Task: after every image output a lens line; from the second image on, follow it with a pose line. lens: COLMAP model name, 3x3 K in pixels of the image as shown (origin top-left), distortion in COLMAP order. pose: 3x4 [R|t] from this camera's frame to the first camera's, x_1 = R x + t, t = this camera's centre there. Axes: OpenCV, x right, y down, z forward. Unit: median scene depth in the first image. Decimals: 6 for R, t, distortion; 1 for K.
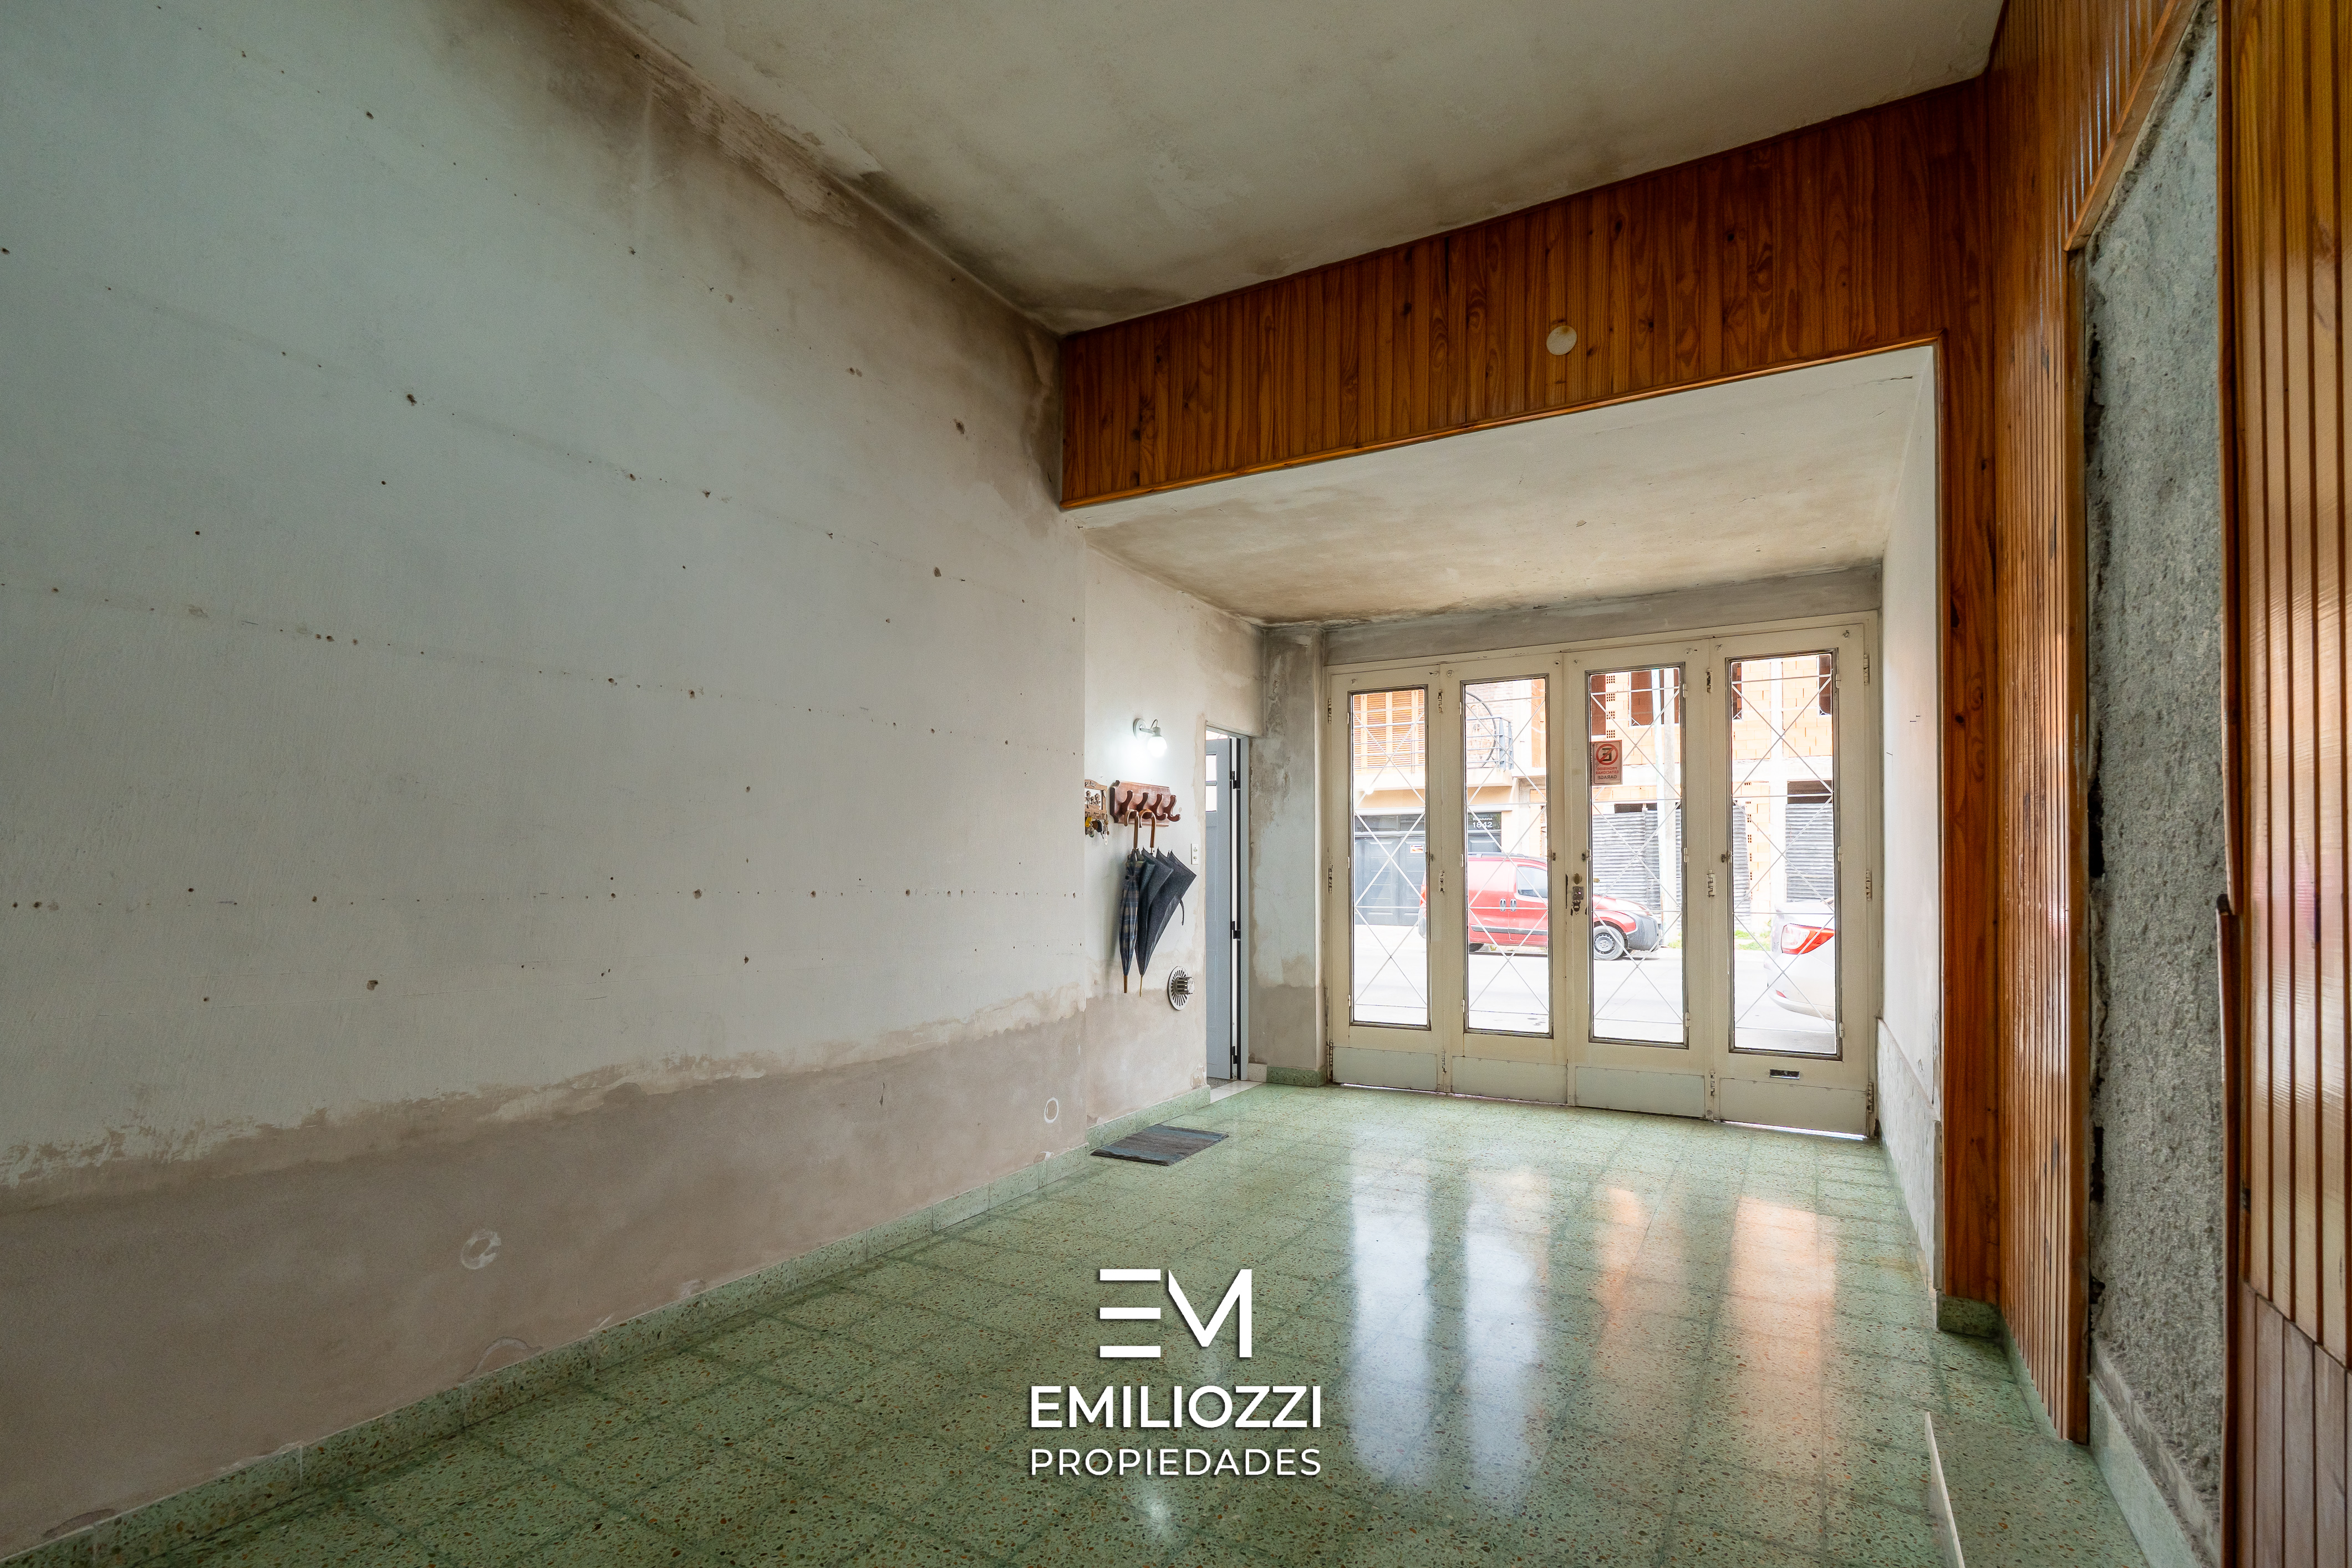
lens RADIAL K [[1063.1, 0, 1205.1], [0, 1063.1, 860.3], [0, 0, 1]] dist [-0.009378, 0.002960]
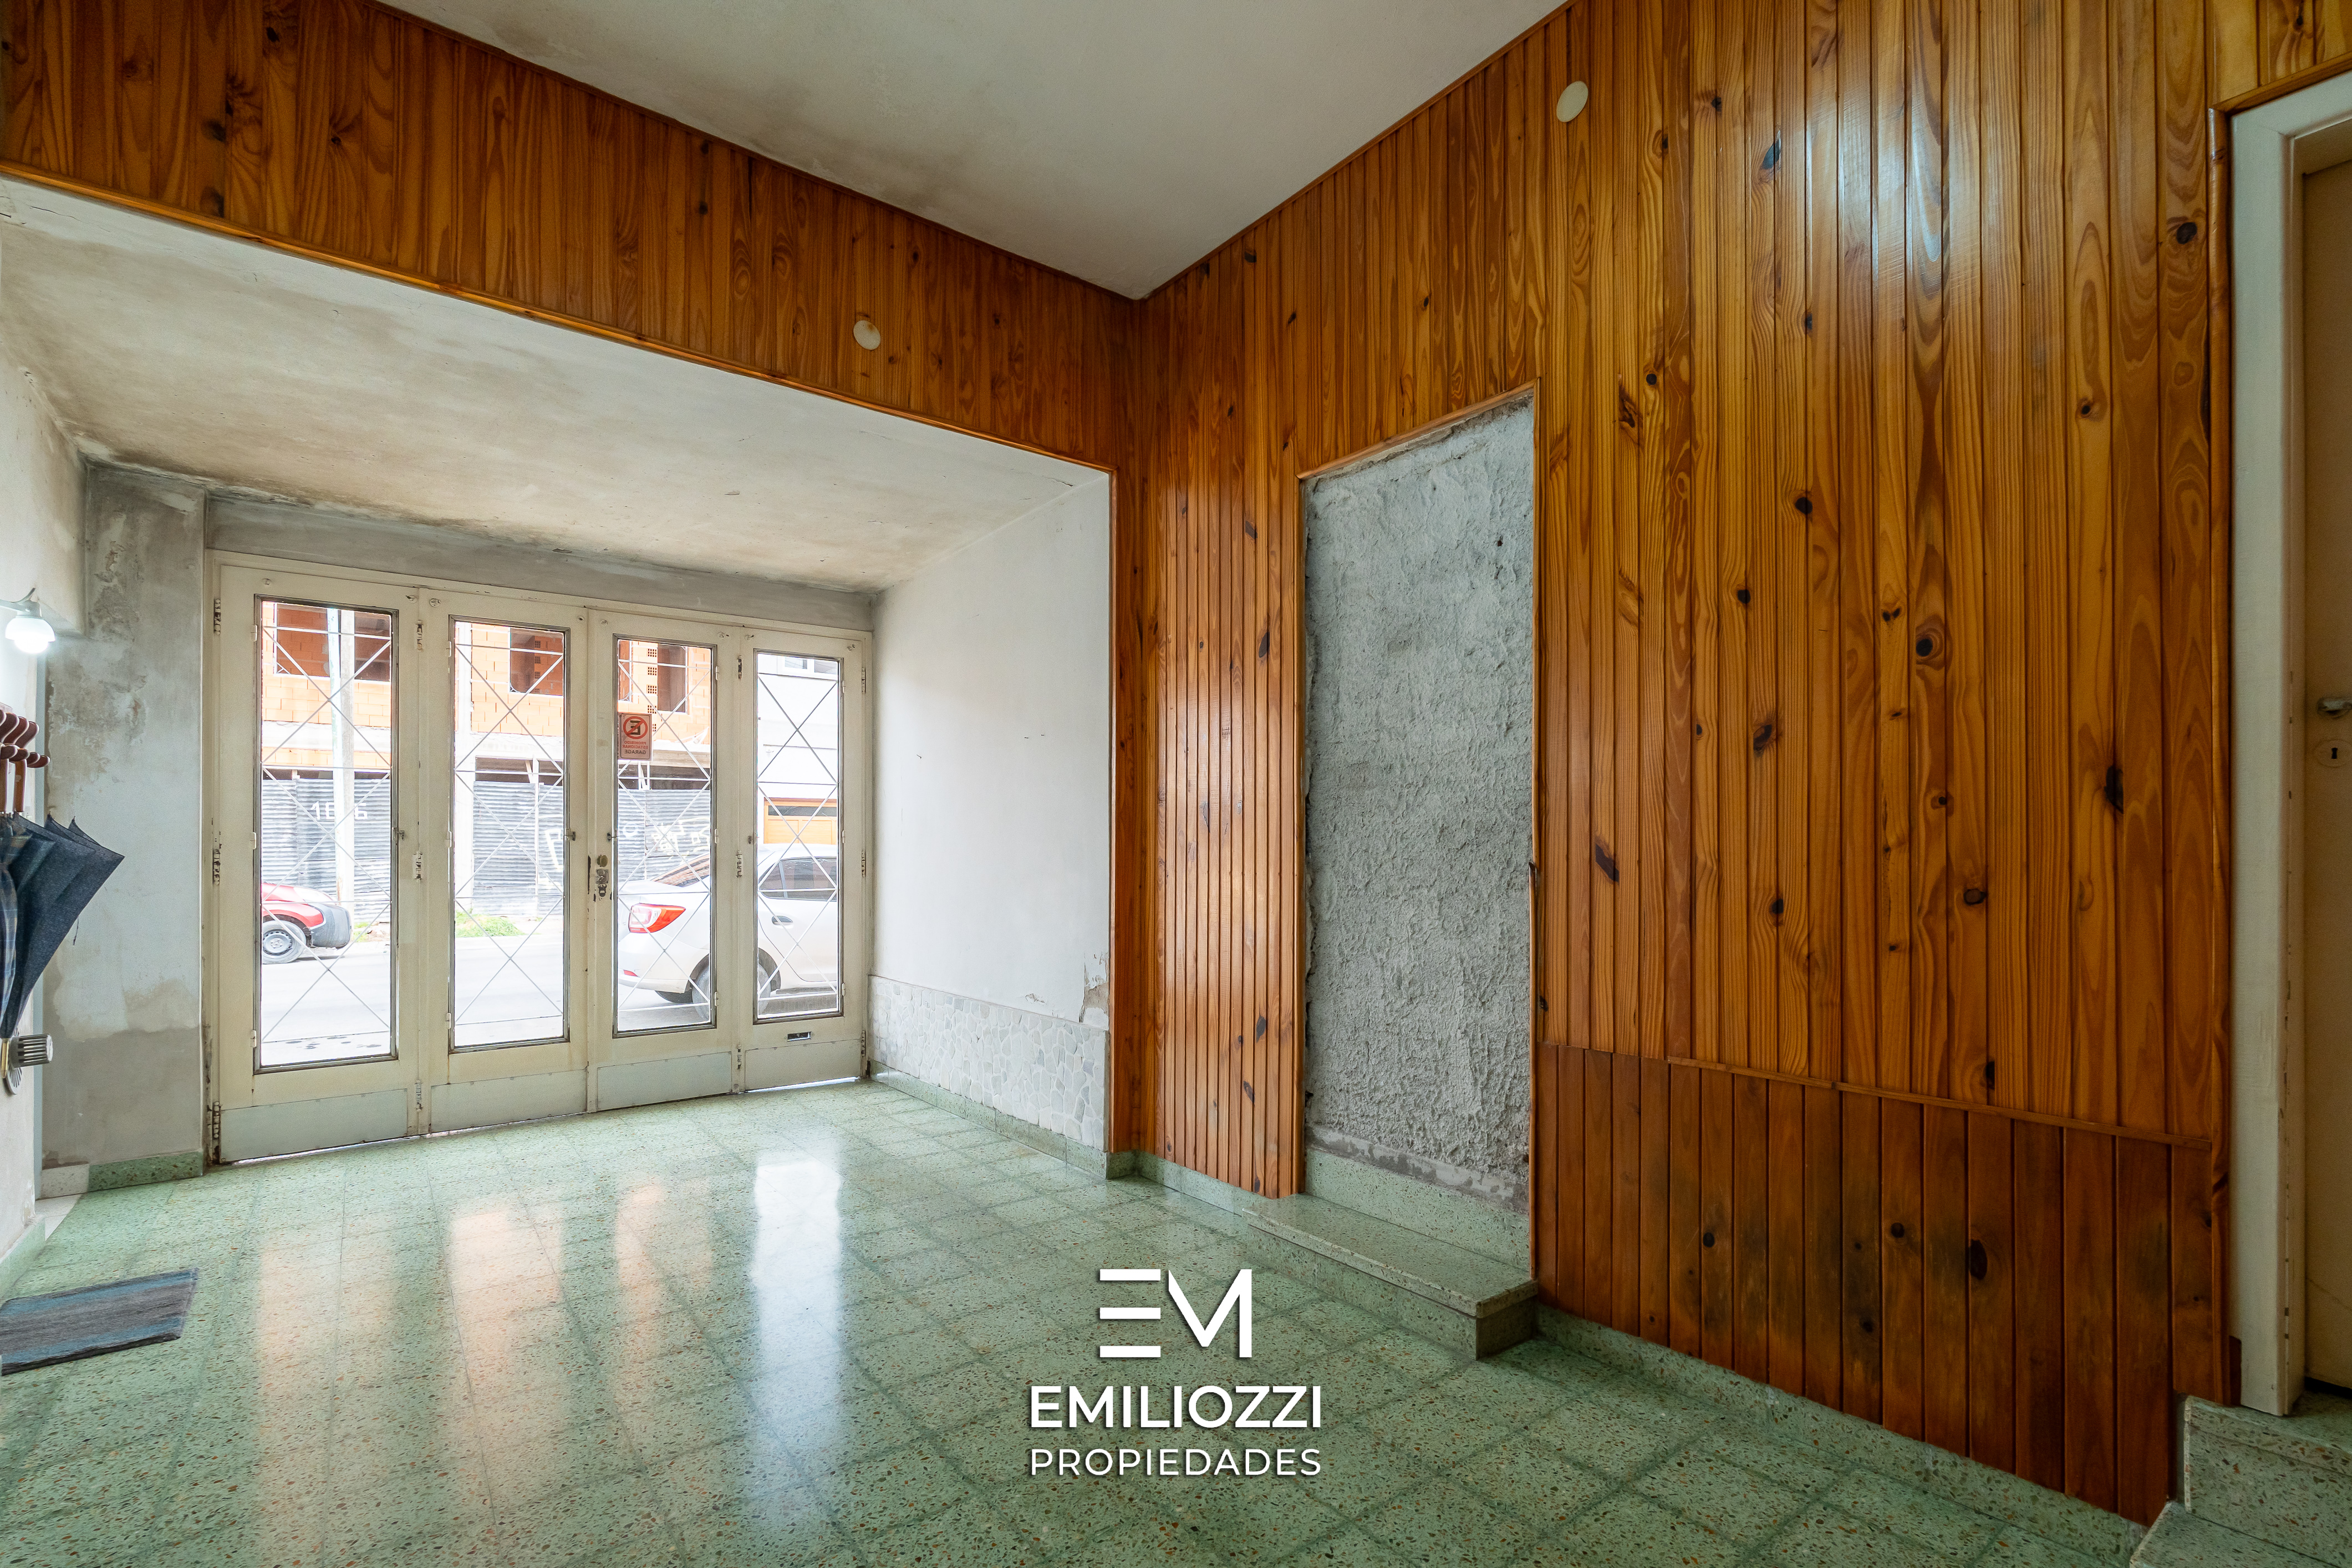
lens RADIAL K [[1063.1, 0, 1190.0], [0, 1063.1, 845.8], [0, 0, 1]] dist [-0.009378, 0.002960]
pose [[0.391398, 0.003554, 0.920215, -0.309050], [-0.007935, 0.999968, -0.000487, 0.001264], [-0.920187, -0.007111, 0.391413, 0.195777]]
